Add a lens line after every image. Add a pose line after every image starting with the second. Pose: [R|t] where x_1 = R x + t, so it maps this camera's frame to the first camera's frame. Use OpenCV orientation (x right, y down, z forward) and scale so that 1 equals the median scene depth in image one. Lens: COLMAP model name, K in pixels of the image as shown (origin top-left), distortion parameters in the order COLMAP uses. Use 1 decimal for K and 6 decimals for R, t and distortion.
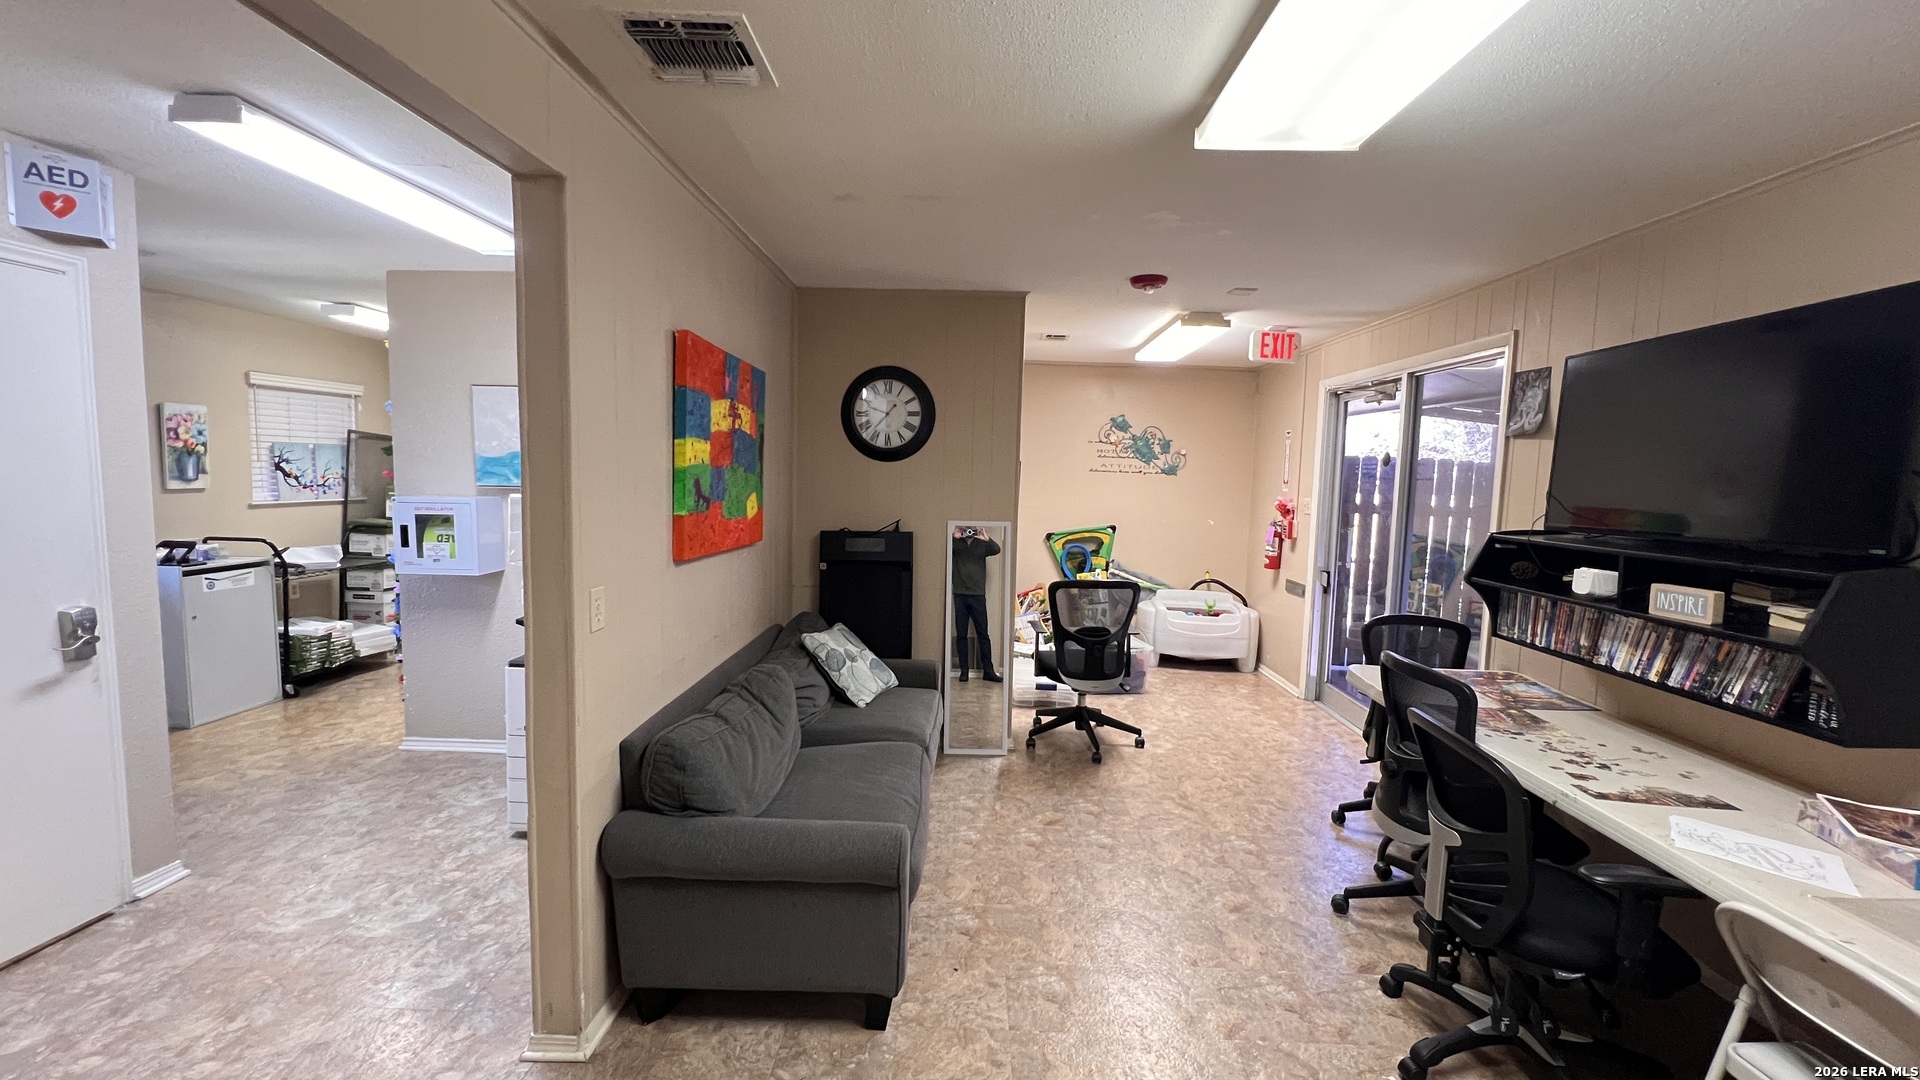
lens RADIAL K [[767.8, 0, 958.5], [0, 767.8, 539.2], [0, 0, 1]] dist [-0.000805, 0.000261]
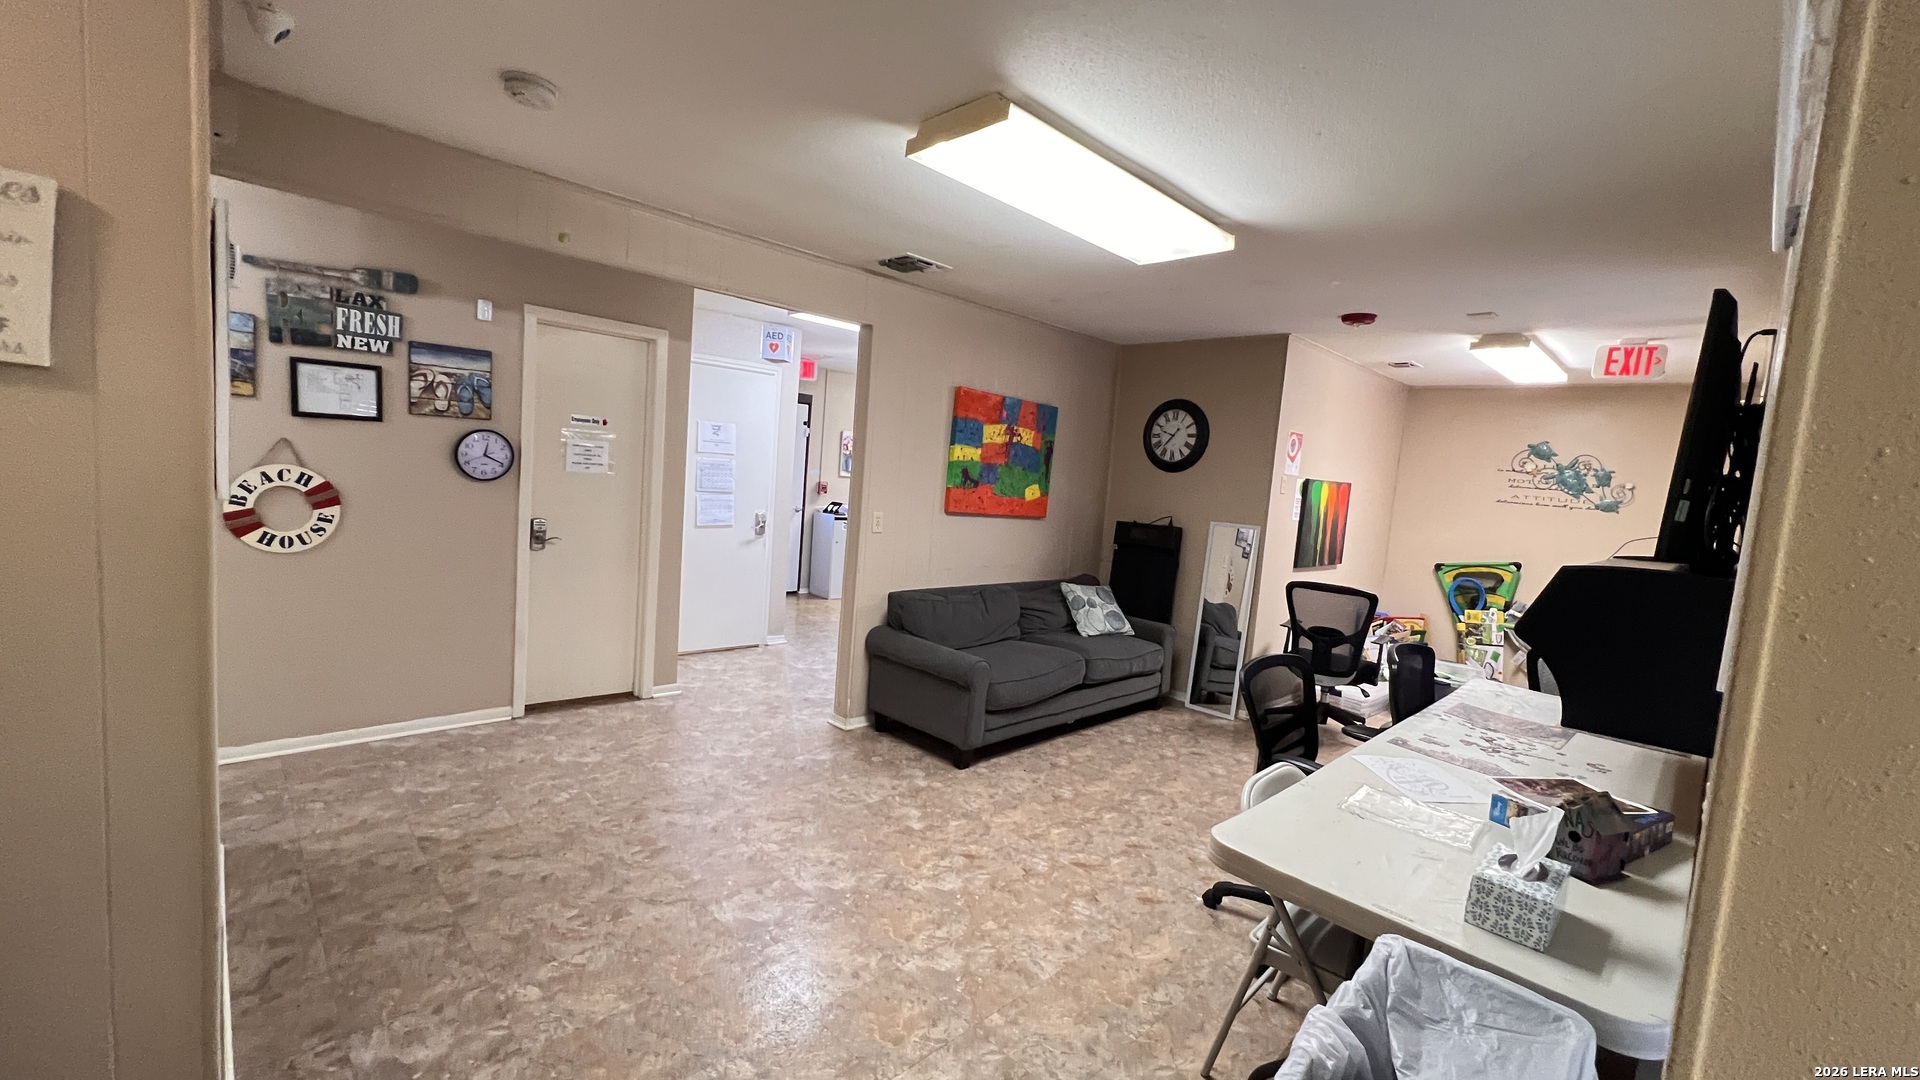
lens RADIAL K [[767.8, 0, 955.4], [0, 767.8, 540.8], [0, 0, 1]] dist [-0.000805, 0.000261]
pose [[0.714518, 0.095155, -0.693116, 0.565435], [-0.122532, 0.992415, 0.009929, 0.046052], [0.688803, 0.077835, 0.720758, -0.181240]]
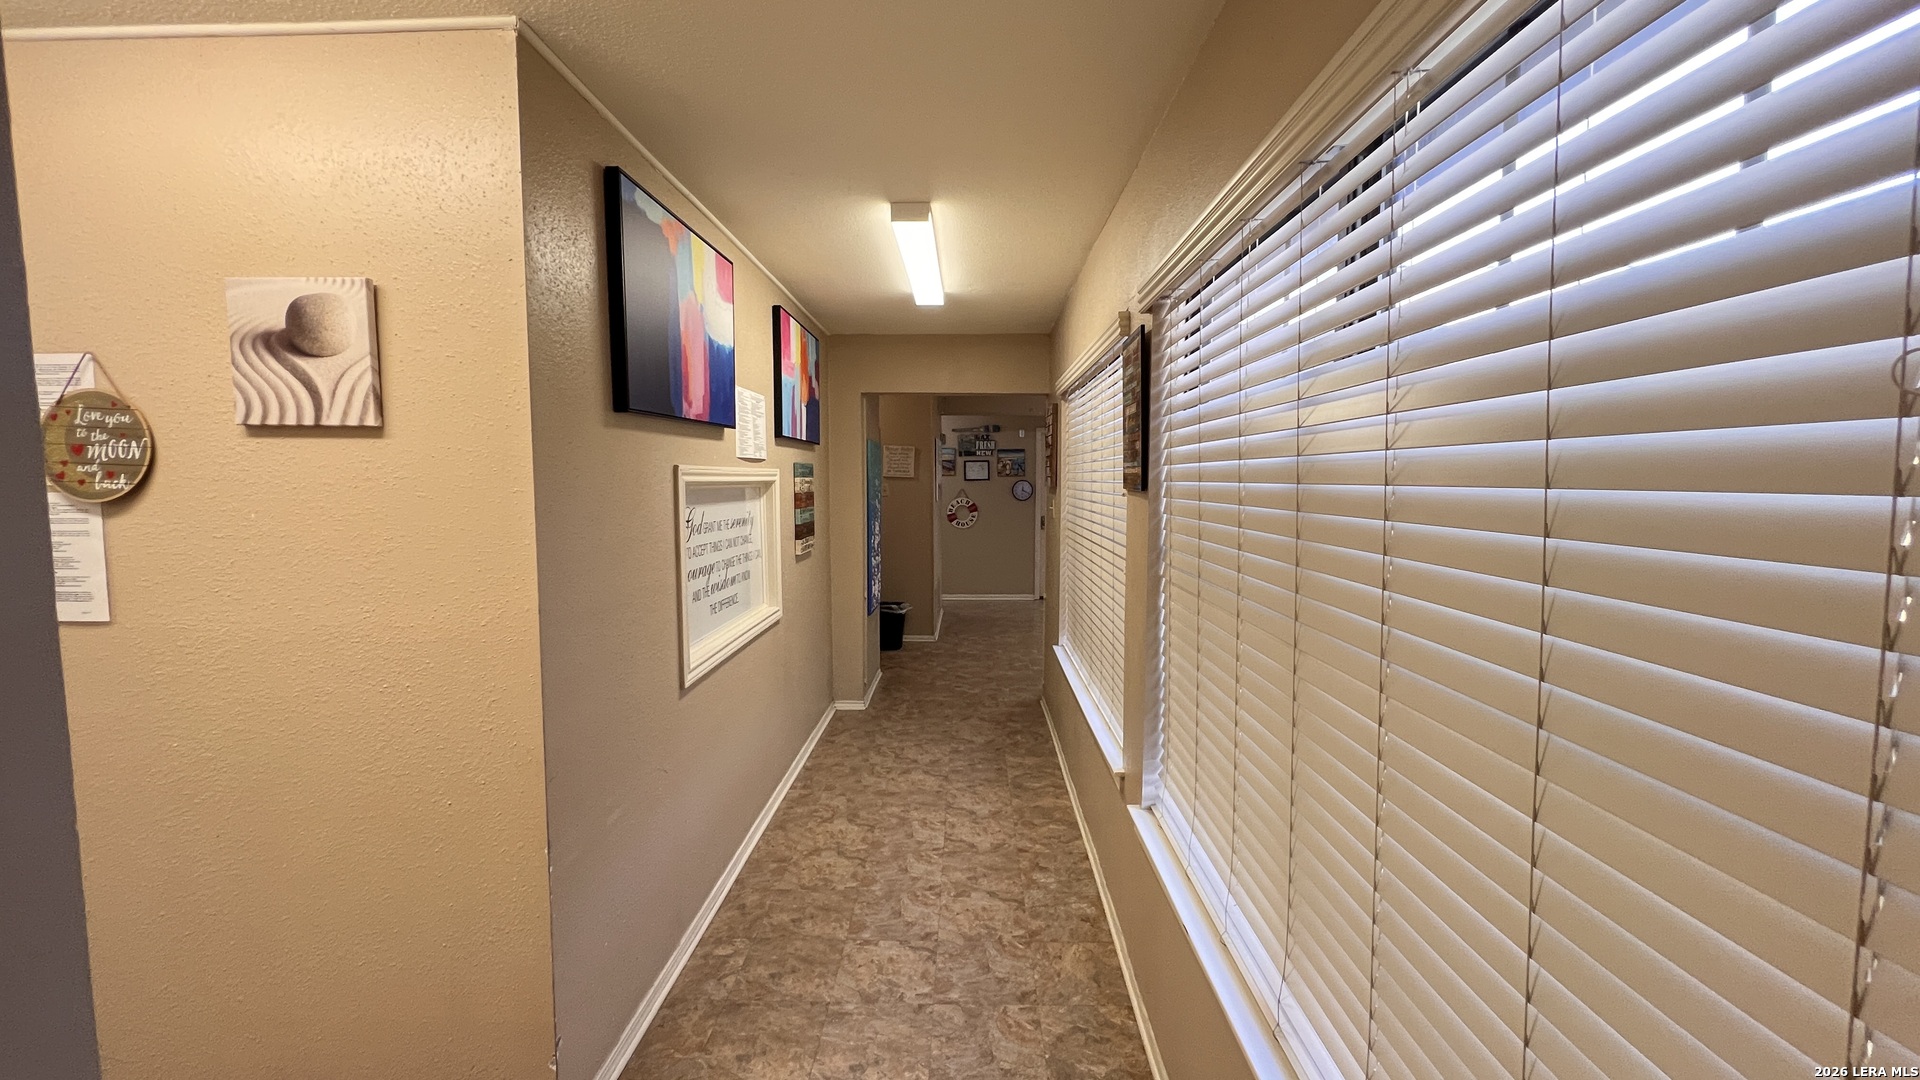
lens RADIAL K [[772.3, 0, 958.3], [0, 772.3, 534.0], [0, 0, 1]] dist [-0.000461, -0.000014]
pose [[0.010322, 0.052493, -0.998568, 2.093382], [-0.088765, 0.994727, 0.051373, 0.052216], [0.995999, 0.088107, 0.014927, -0.119776]]
